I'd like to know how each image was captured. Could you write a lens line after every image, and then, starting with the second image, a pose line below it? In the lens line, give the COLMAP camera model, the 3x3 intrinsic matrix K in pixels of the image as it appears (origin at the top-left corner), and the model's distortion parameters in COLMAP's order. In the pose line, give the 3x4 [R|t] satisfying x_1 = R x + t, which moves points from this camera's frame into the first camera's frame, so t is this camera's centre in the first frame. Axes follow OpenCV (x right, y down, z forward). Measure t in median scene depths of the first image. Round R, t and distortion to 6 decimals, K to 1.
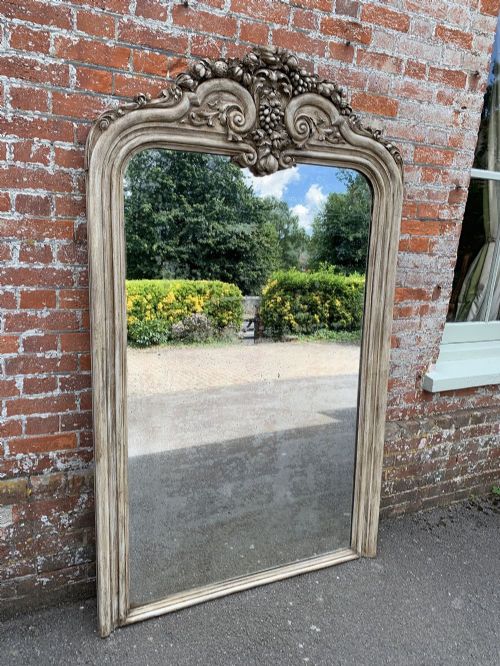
lens RADIAL K [[507.7, 0, 253.0], [0, 507.7, 321.9], [0, 0, 1]] dist [0.002577, -0.001858]
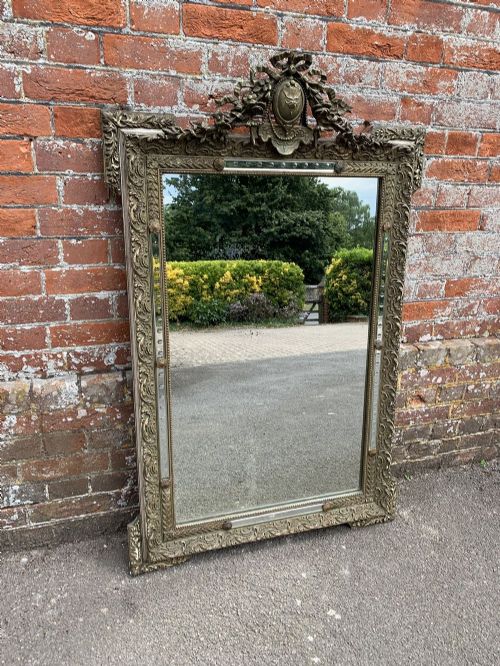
lens RADIAL K [[511.0, 0, 262.9], [0, 511.0, 323.4], [0, 0, 1]] dist [0.001497, -0.004042]
pose [[0.993997, 0.031252, -0.104848, 0.088903], [-0.016555, 0.990263, 0.138219, 0.106596], [0.108147, -0.135653, 0.984836, 0.350785]]
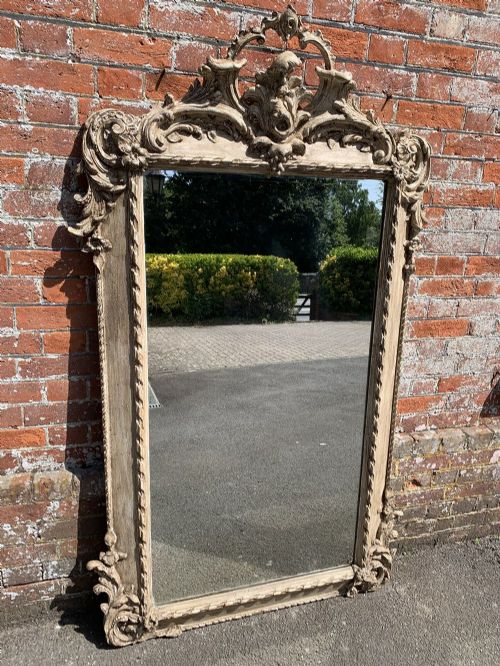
lens RADIAL K [[518.6, 0, 257.5], [0, 518.6, 322.1], [0, 0, 1]] dist [-0.001717, 0.002079]
pose [[0.990227, 0.041684, -0.133090, 0.091474], [-0.031023, 0.996215, 0.081196, -0.027712], [0.135971, -0.076274, 0.987772, 0.238578]]
